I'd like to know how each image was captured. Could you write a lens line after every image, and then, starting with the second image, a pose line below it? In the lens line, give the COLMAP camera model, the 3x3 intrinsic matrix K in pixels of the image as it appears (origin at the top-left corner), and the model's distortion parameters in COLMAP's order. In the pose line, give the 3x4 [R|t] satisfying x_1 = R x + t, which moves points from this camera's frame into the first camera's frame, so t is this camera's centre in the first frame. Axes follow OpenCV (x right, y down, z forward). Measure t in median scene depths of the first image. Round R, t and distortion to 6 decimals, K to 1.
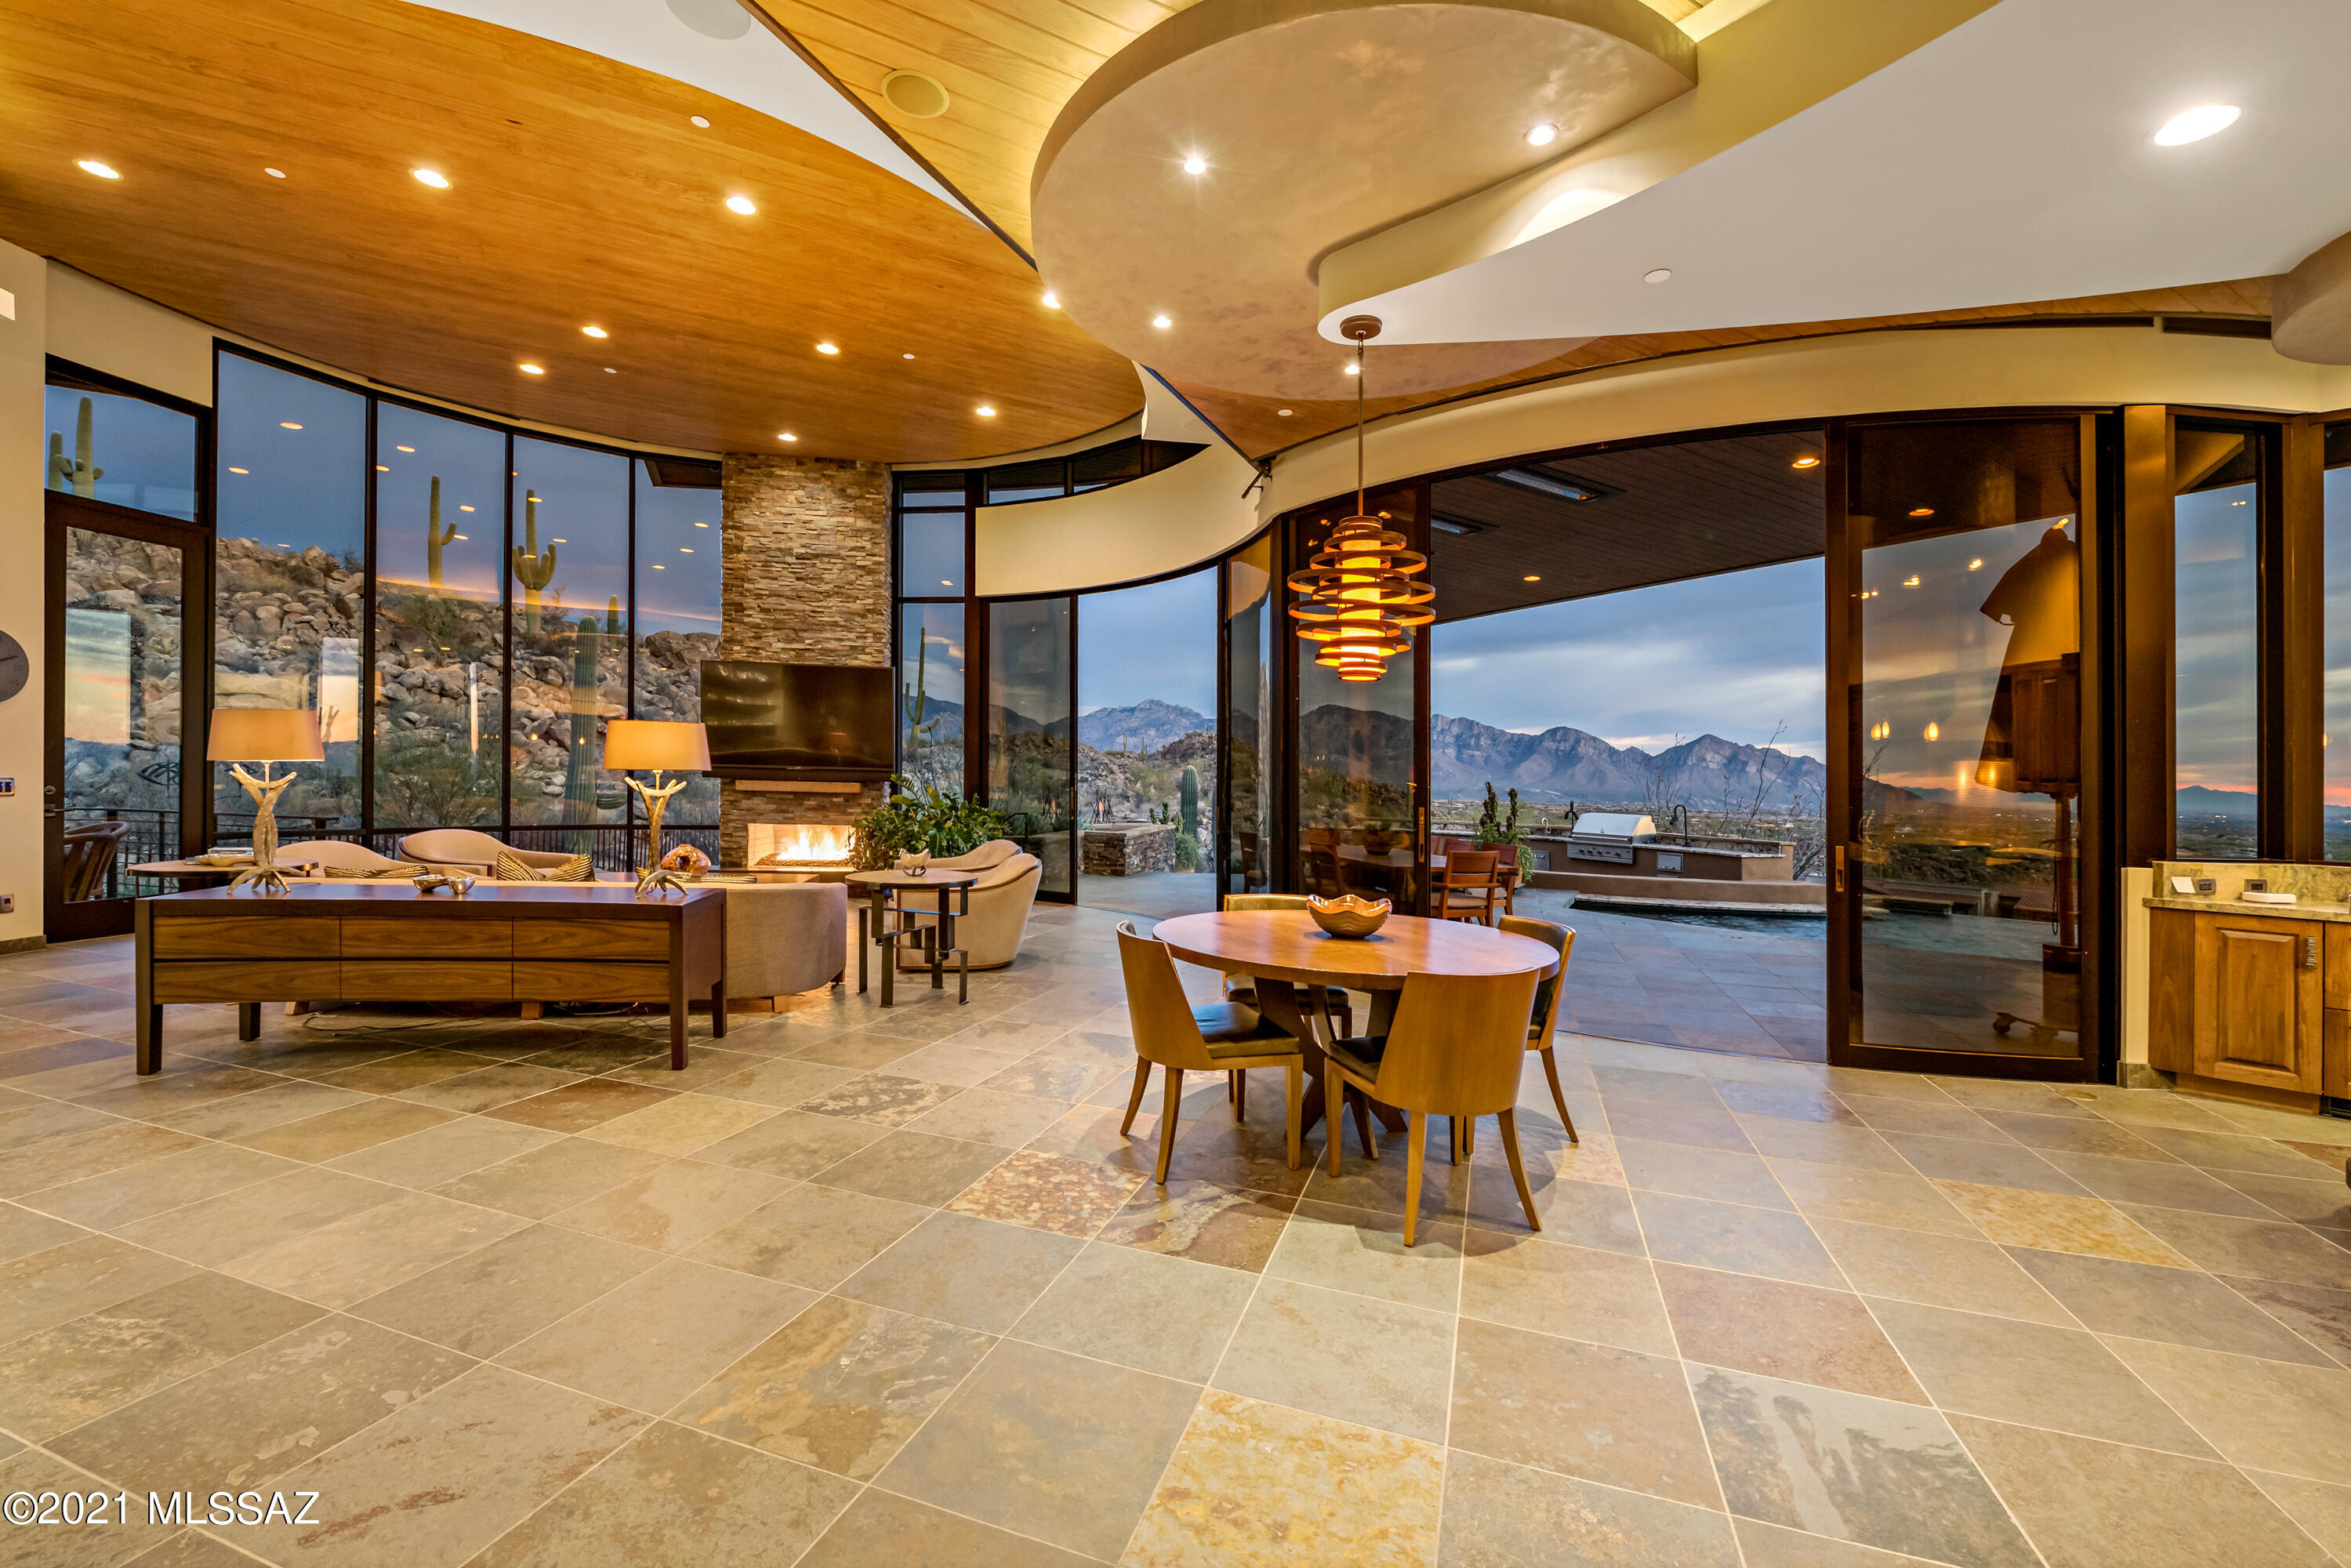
lens RADIAL K [[929.9, 0, 1170.9], [0, 929.9, 759.7], [0, 0, 1]] dist [-0.006917, -0.000896]
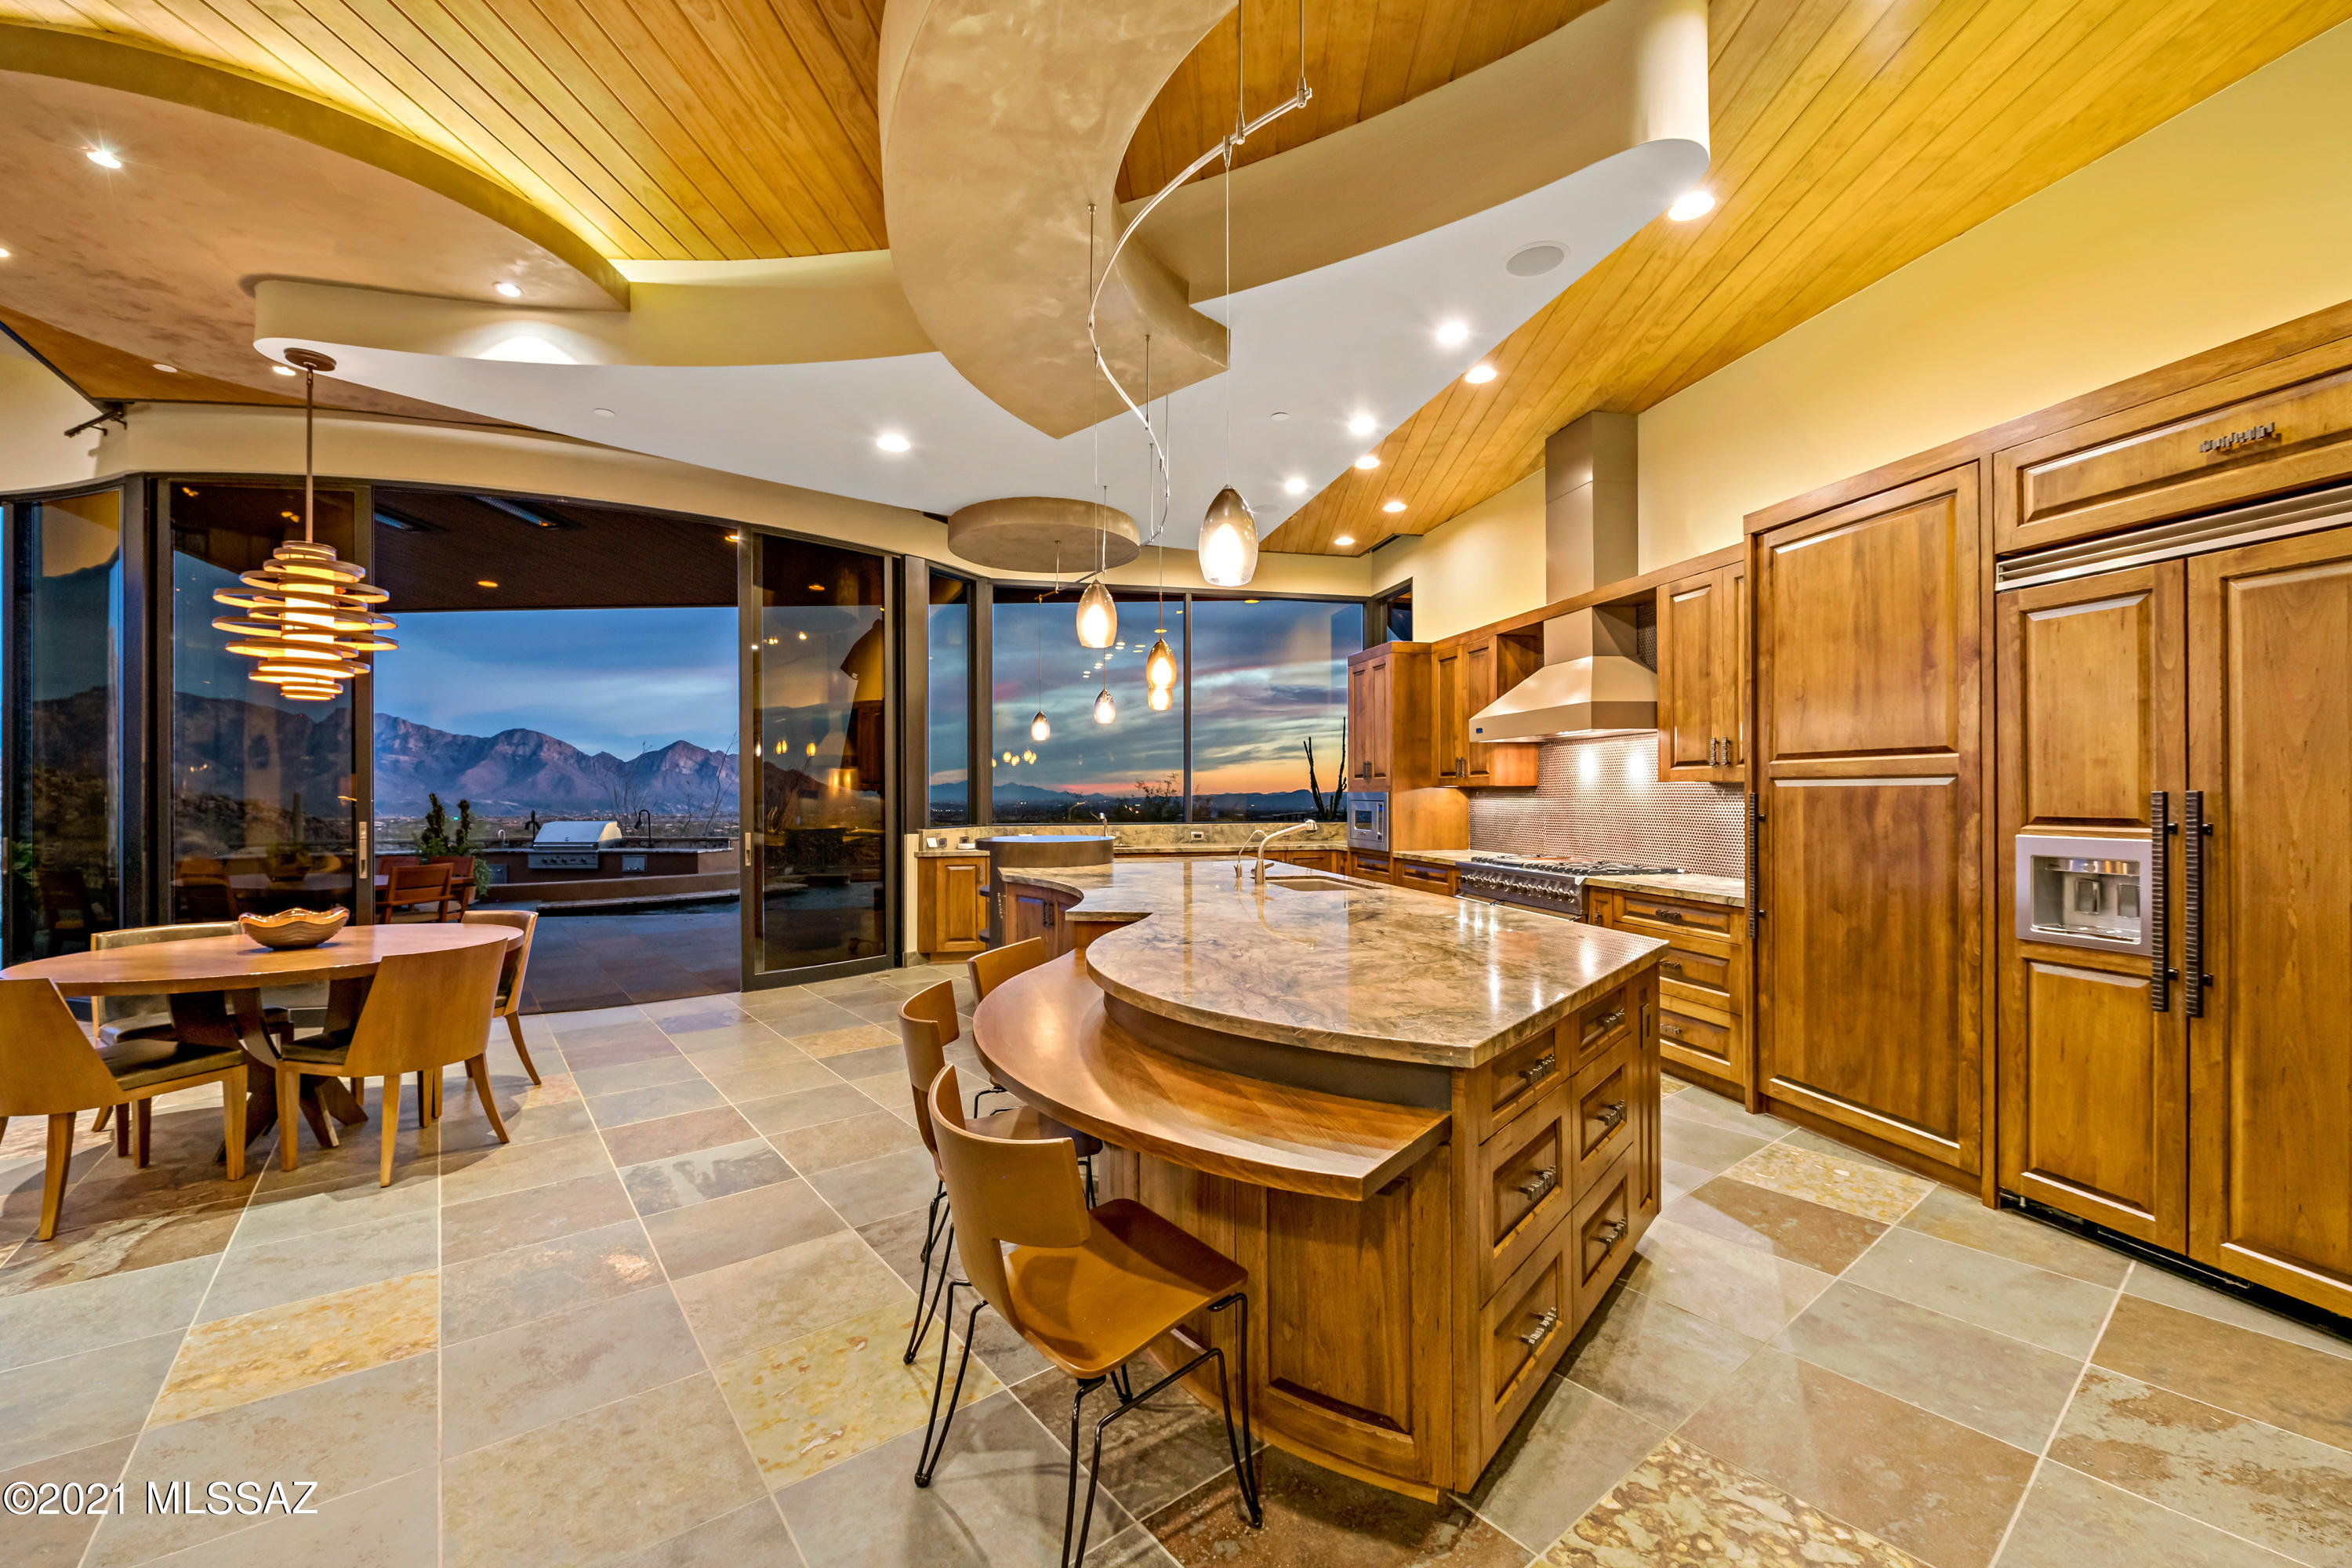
lens RADIAL K [[930.2, 0, 1159.0], [0, 930.2, 764.0], [0, 0, 1]] dist [-0.006917, -0.000896]
pose [[0.538839, -0.002324, 0.842406, -0.149241], [0.003711, 0.999993, 0.000385, -0.009548], [-0.842401, 0.002918, 0.538844, -0.344305]]
